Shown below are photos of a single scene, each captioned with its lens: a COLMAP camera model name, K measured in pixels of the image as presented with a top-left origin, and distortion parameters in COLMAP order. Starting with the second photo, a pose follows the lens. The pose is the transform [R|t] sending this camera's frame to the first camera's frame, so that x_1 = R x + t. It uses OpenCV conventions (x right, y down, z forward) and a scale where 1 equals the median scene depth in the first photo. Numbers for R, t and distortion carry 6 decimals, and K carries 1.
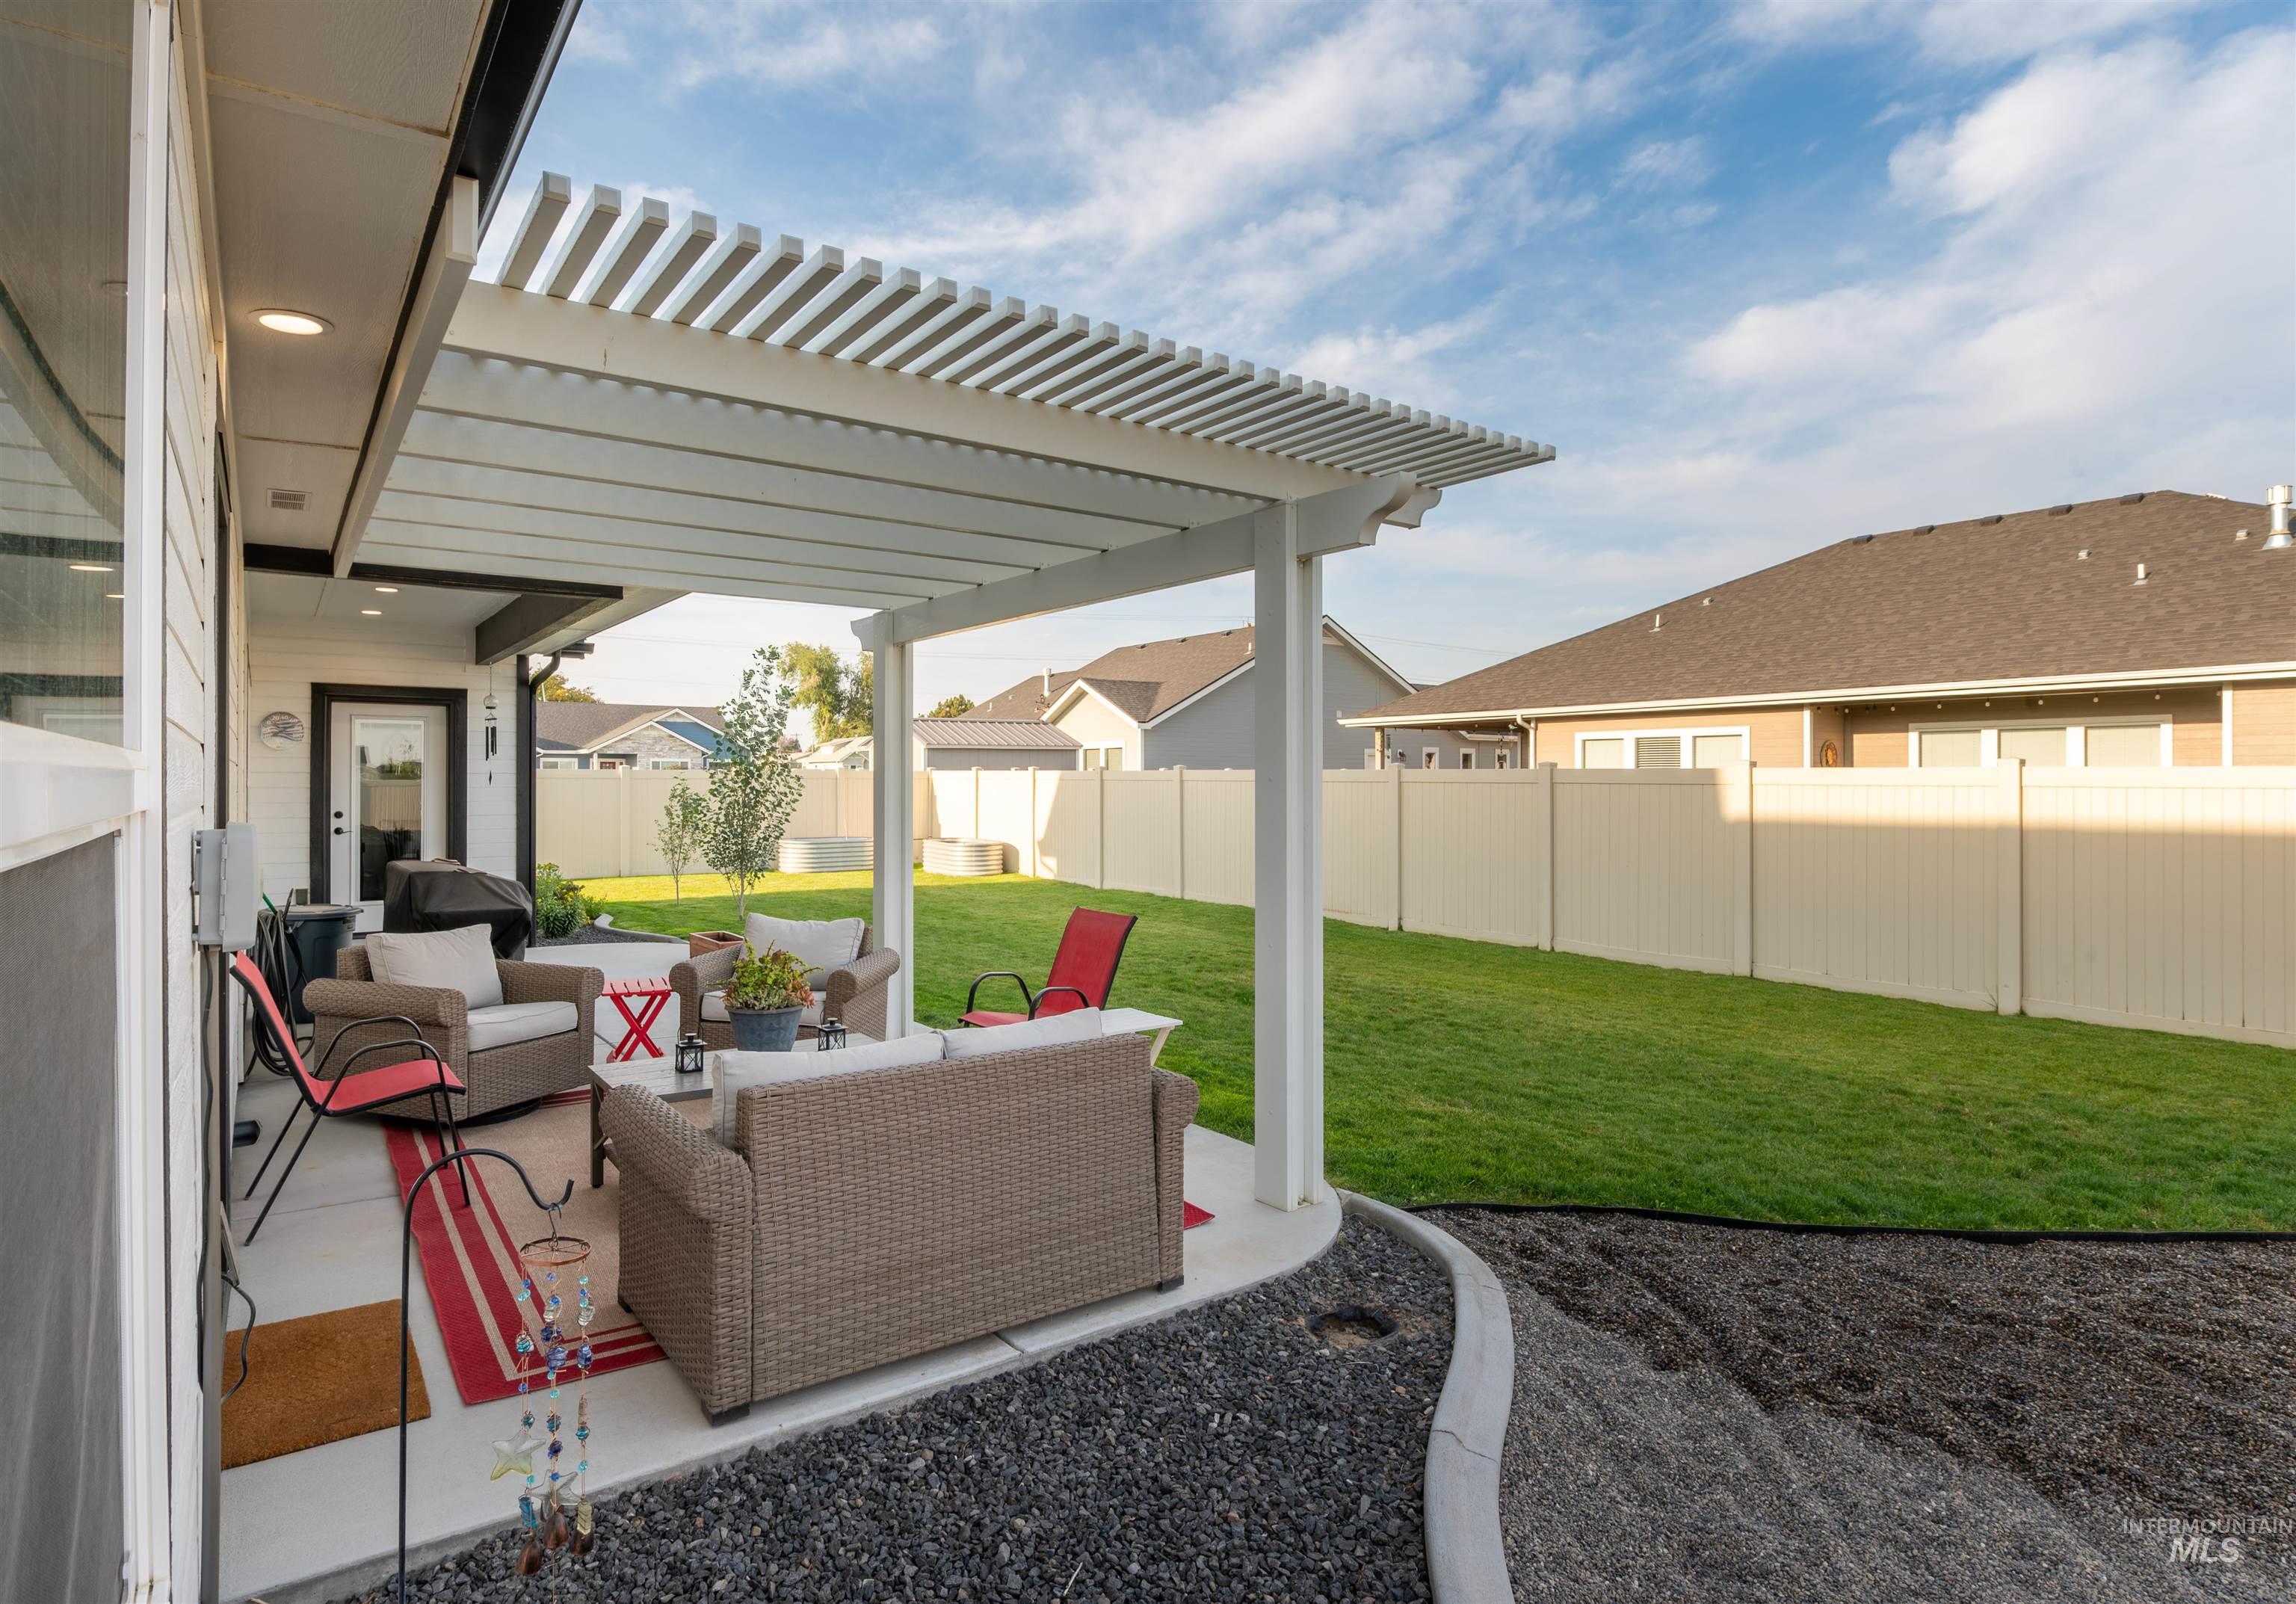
lens RADIAL K [[1212.9, 0, 1073.2], [0, 1212.9, 770.2], [0, 0, 1]] dist [-0.007692, -0.000440]
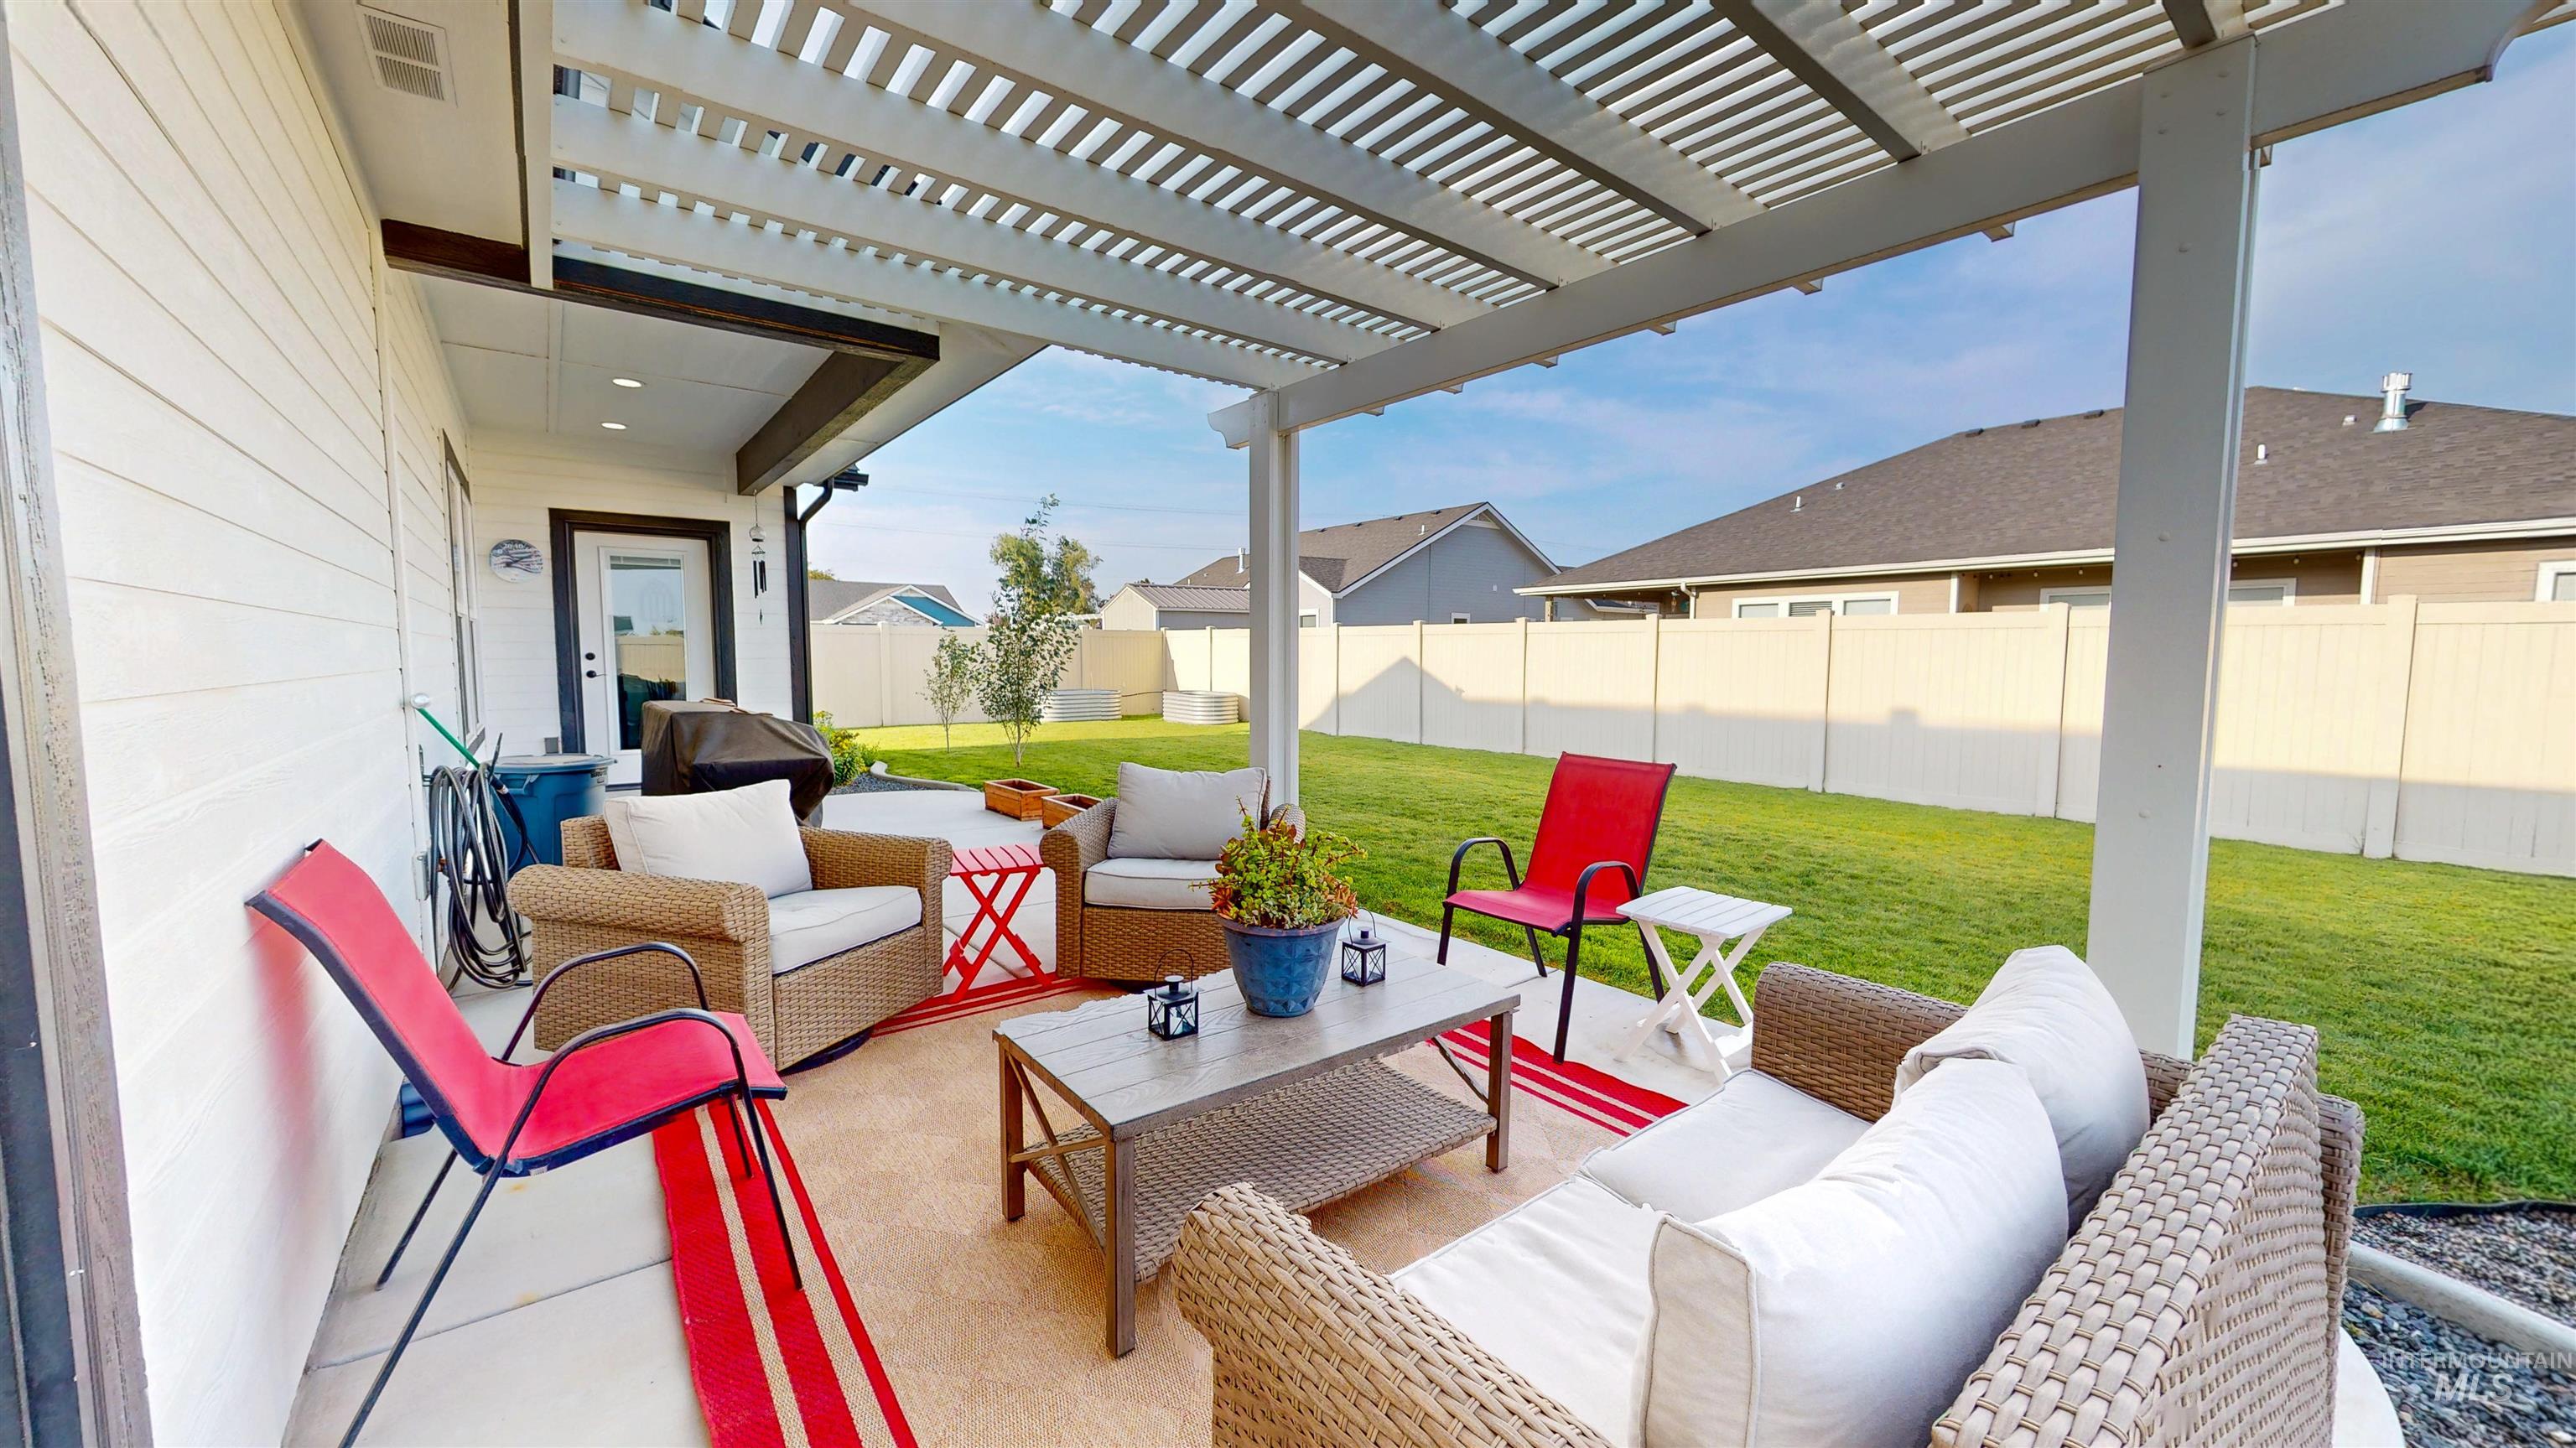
lens RADIAL K [[953.1, 0, 1287.6], [0, 953.1, 729.0], [0, 0, 1]] dist [0.000625, -0.000408]
pose [[0.997721, -0.003203, 0.067405, -0.109000], [-0.002734, 0.996135, 0.087796, 0.022289], [-0.067426, -0.087780, 0.993855, 0.203641]]
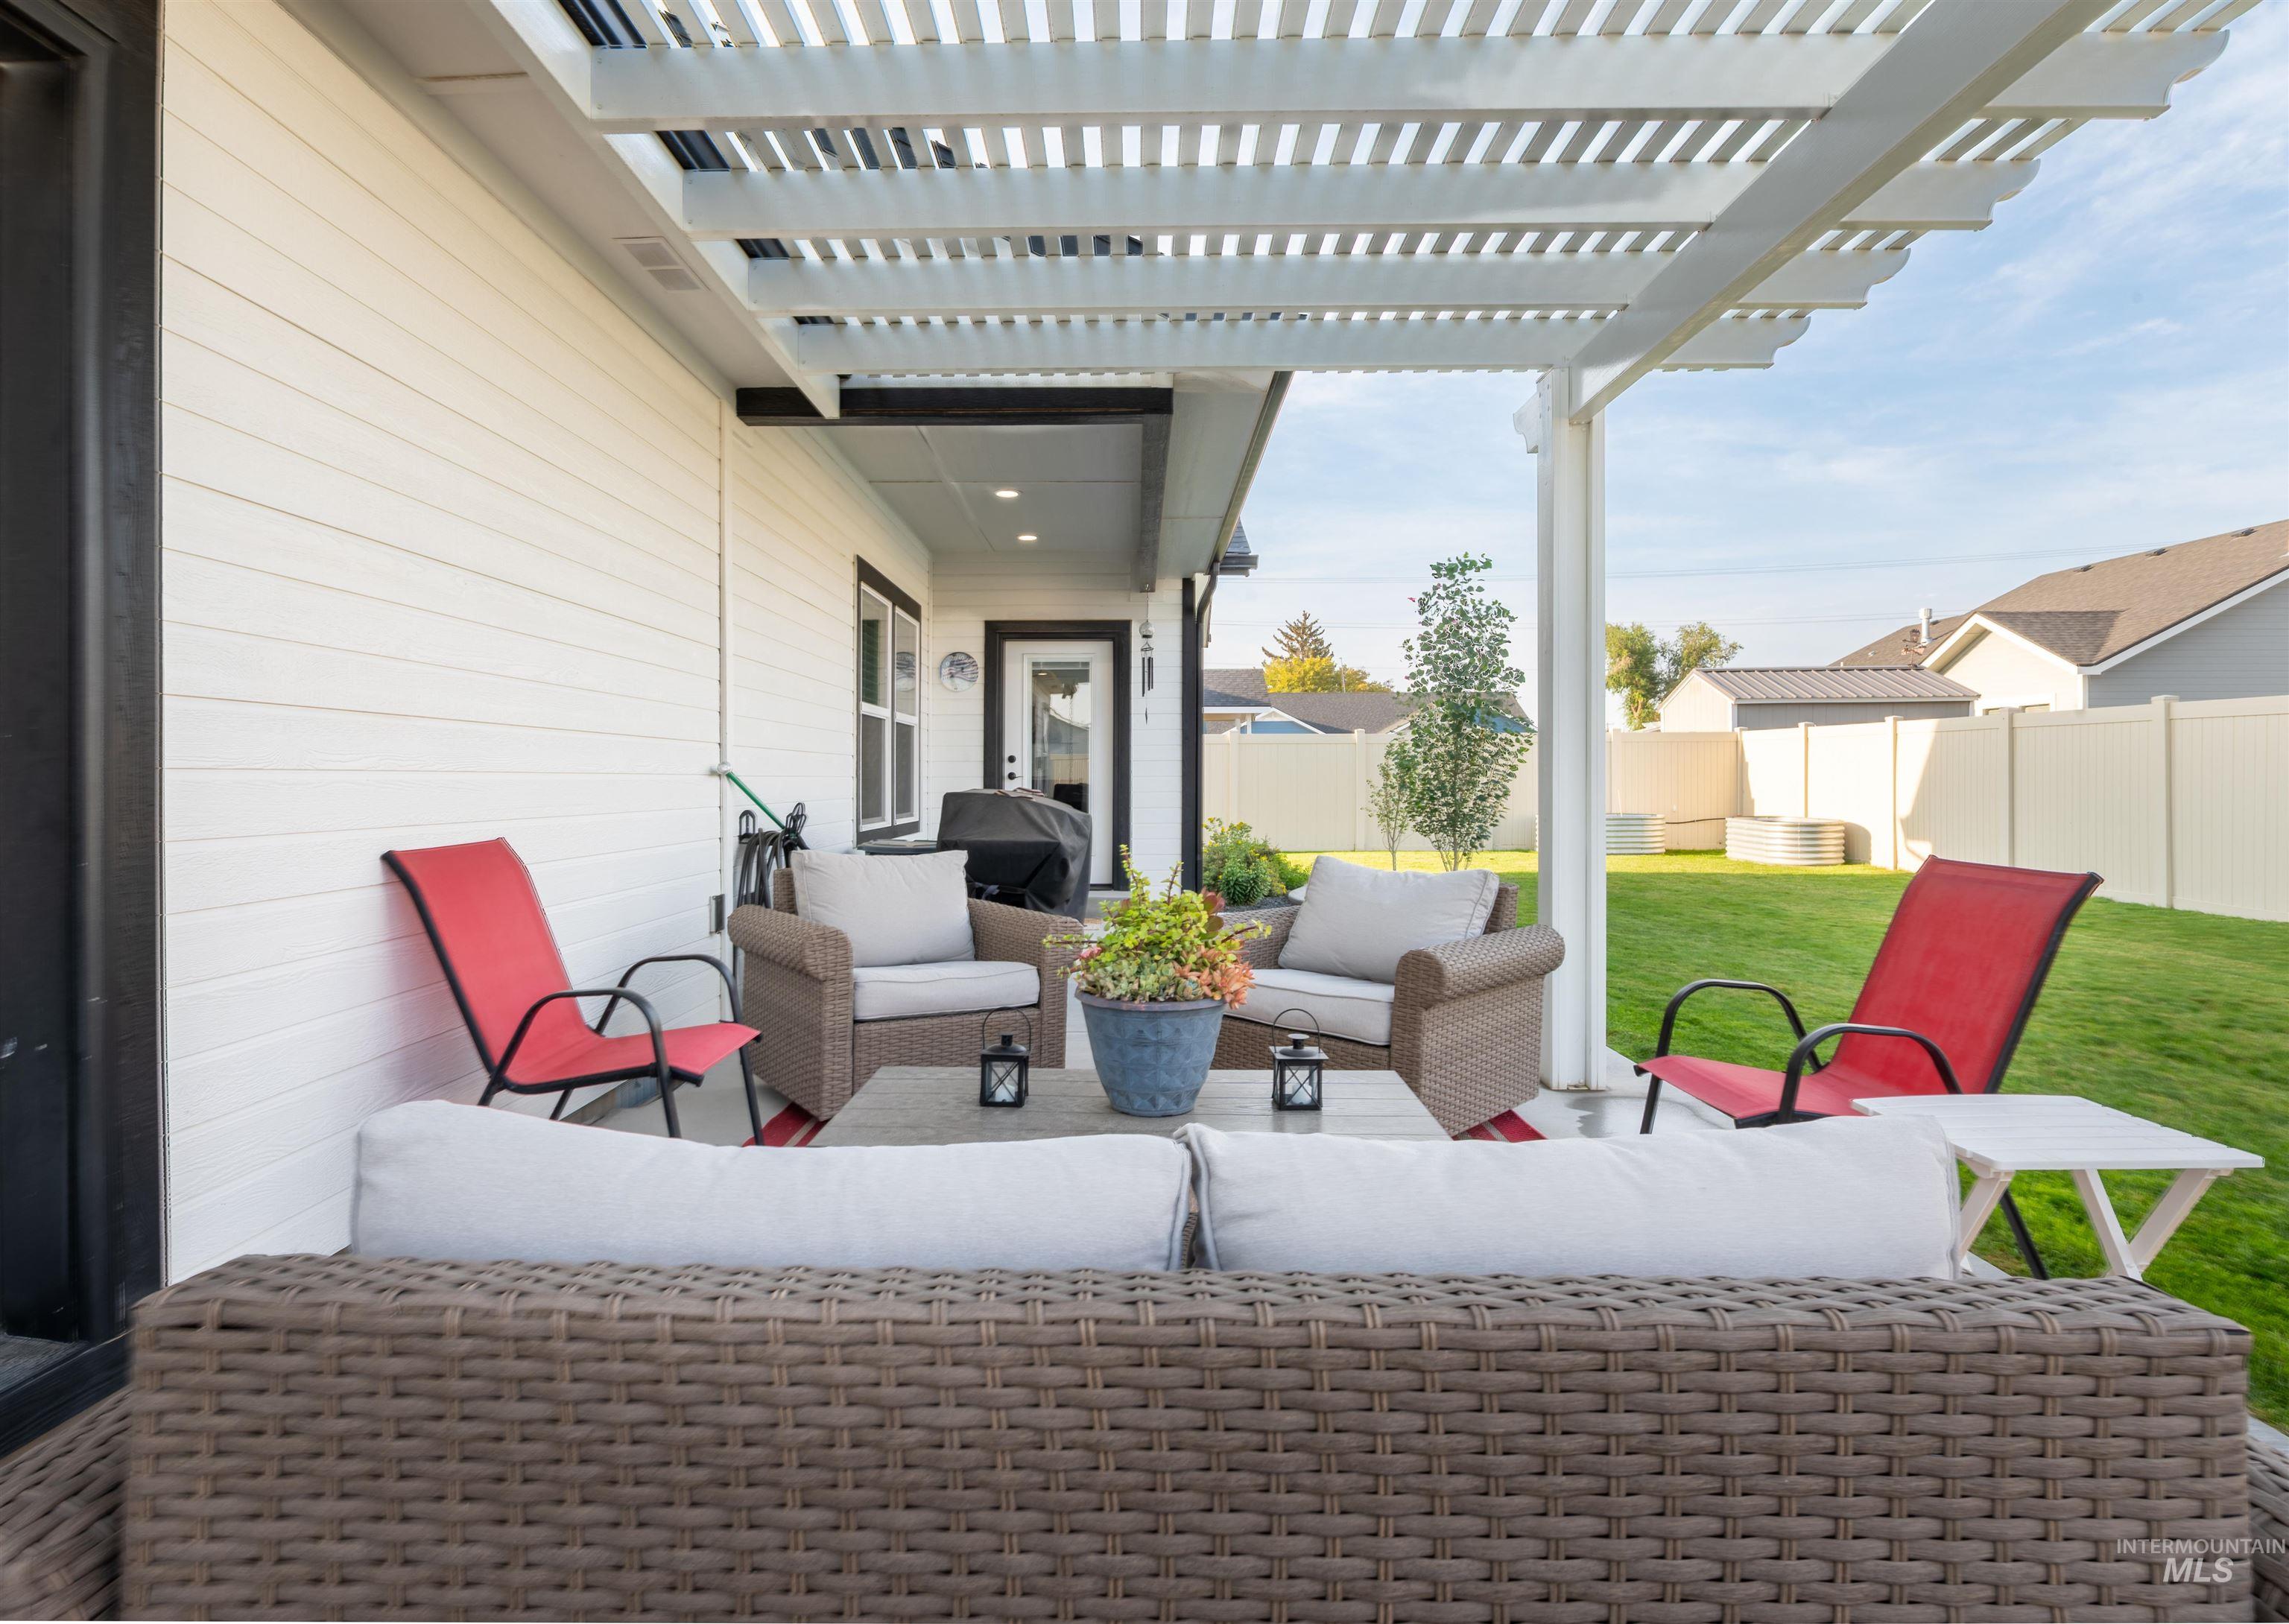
lens RADIAL K [[1213.1, 0, 1113.3], [0, 1213.1, 781.1], [0, 0, 1]] dist [-0.001933, -0.003662]
pose [[0.814853, -0.000990, -0.579666, 0.009127], [0.006805, 0.999946, 0.007857, 0.039516], [0.579627, -0.010347, 0.814816, 0.224654]]
